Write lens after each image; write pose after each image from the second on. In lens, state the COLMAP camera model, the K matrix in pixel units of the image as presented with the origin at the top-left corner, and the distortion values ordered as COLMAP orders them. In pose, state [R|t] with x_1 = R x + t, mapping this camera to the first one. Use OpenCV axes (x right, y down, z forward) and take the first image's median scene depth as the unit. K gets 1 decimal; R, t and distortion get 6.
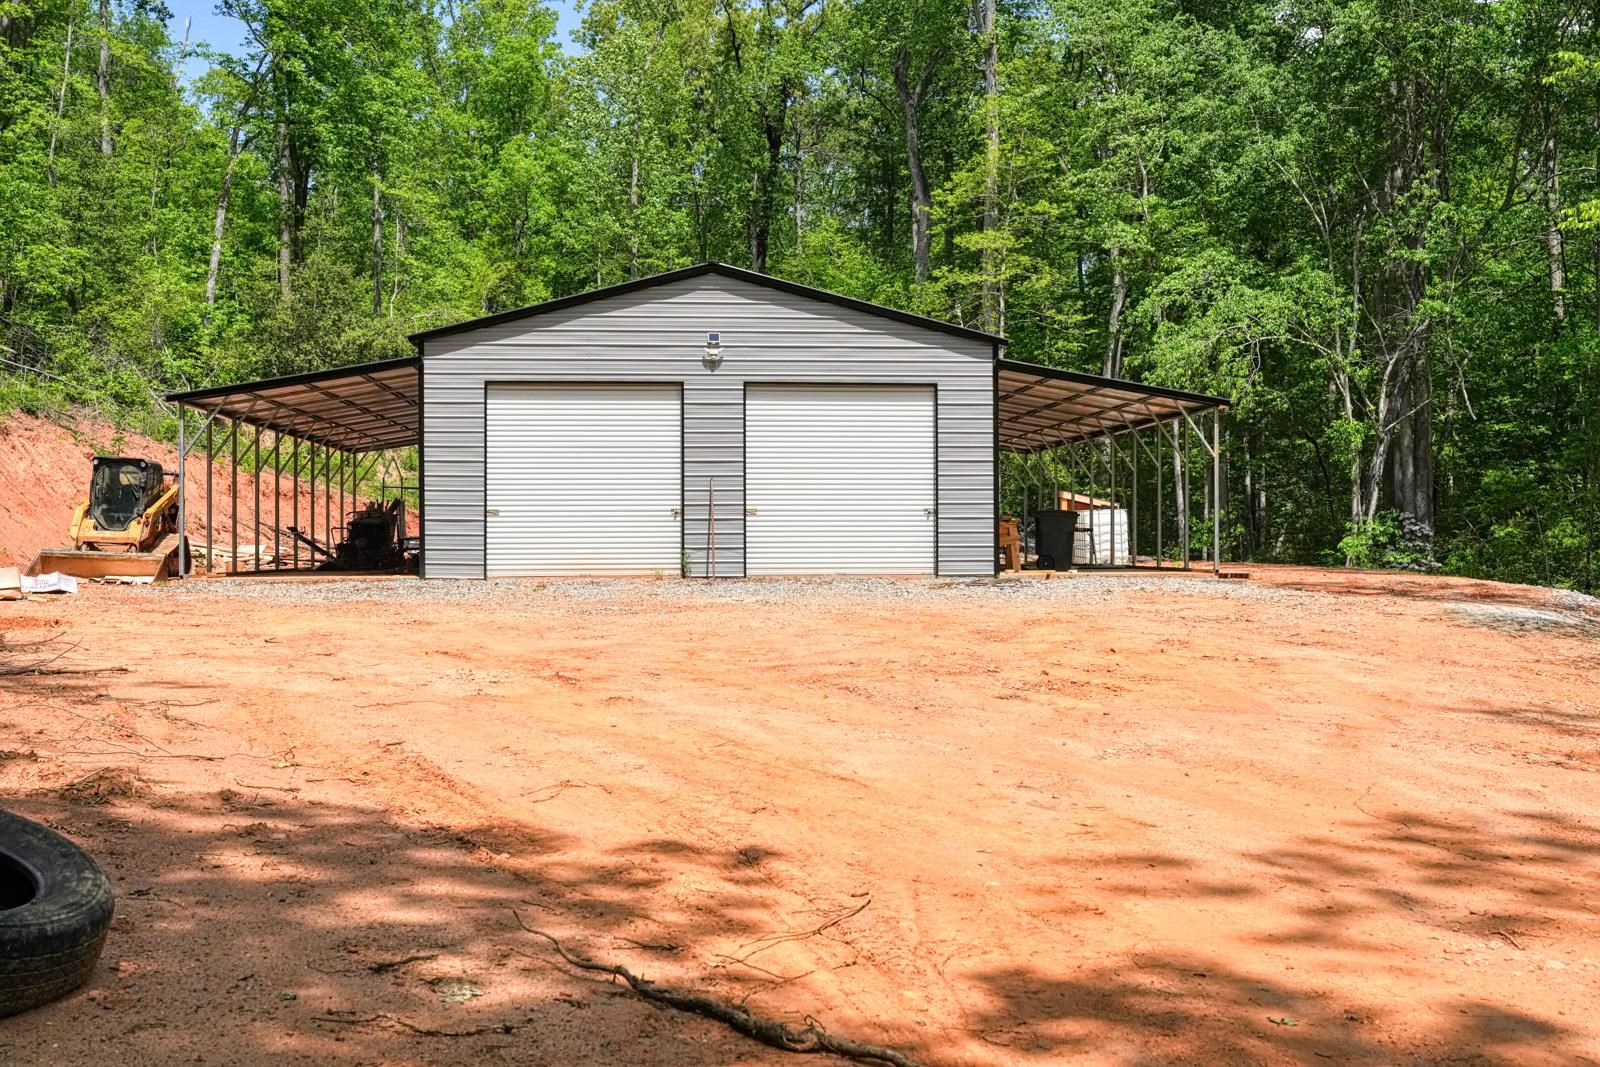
lens RADIAL K [[1653.2, 0, 800.0], [0, 1653.2, 533.5], [0, 0, 1]] dist [0.005306, -0.010642]
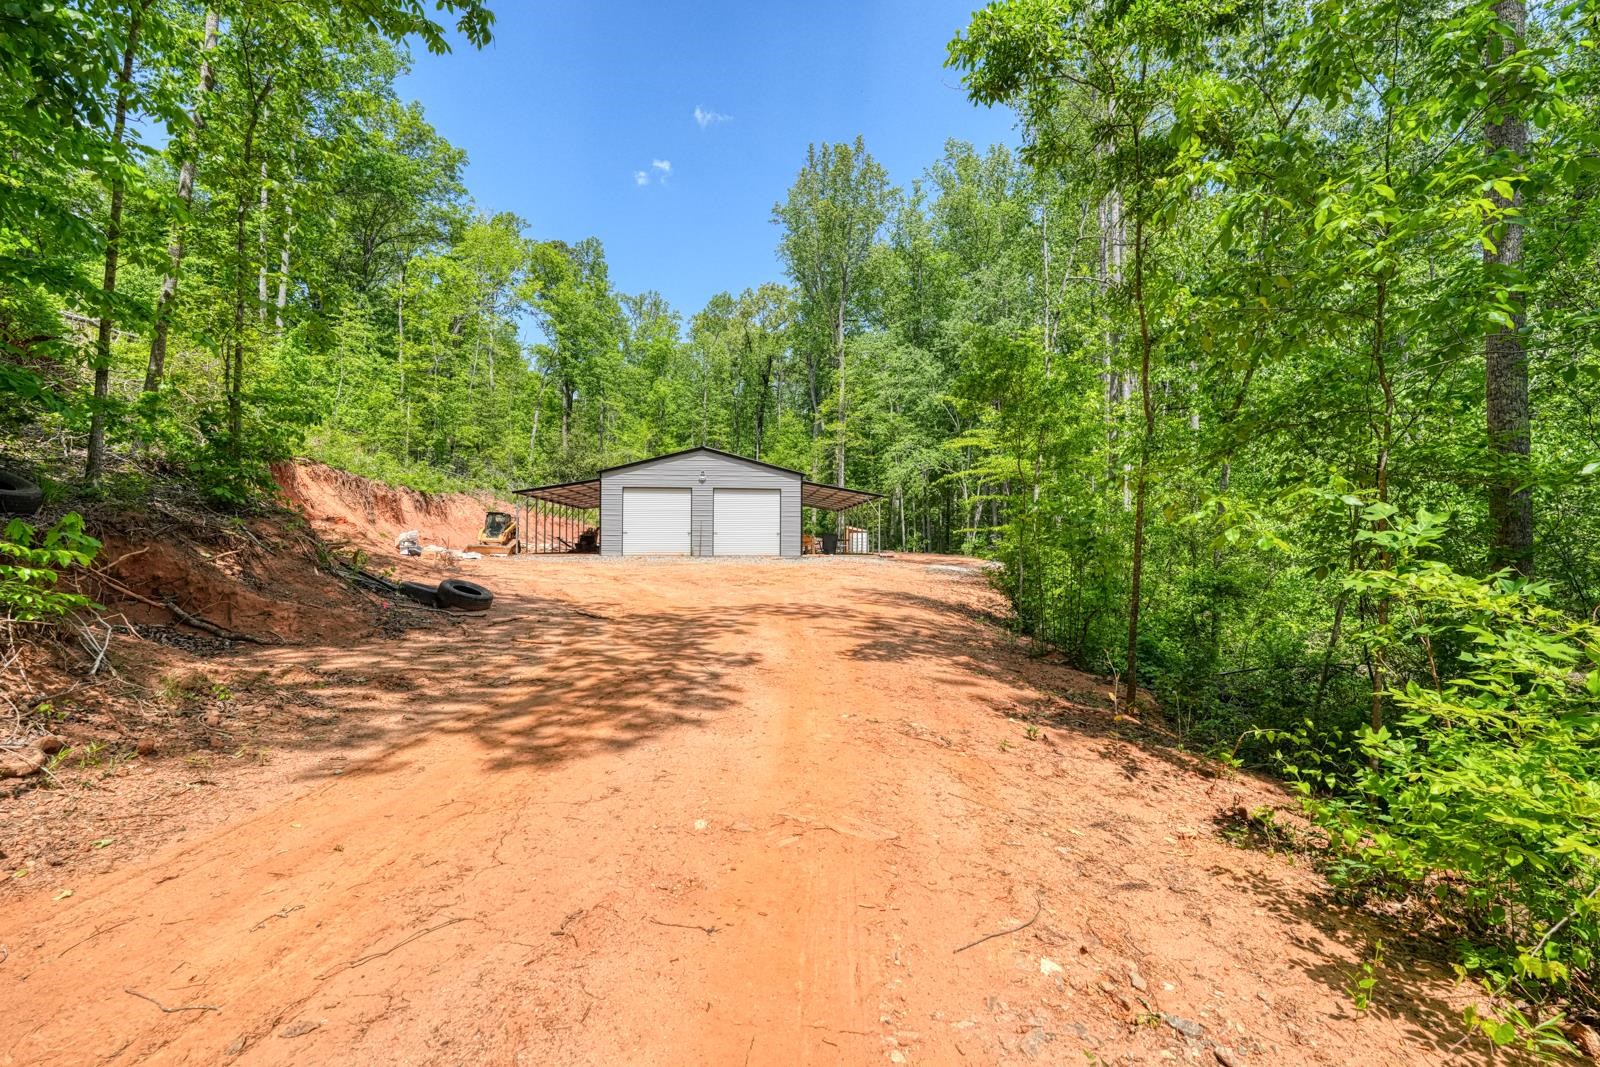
lens RADIAL K [[730.4, 0, 800.0], [0, 730.4, 533.5], [0, 0, 1]] dist [-0.000197, 0.000006]
pose [[0.999955, 0.007970, 0.005236, 0.066601], [-0.007913, 0.999910, -0.010859, 0.000209], [-0.005322, 0.010817, 0.999927, -0.162883]]
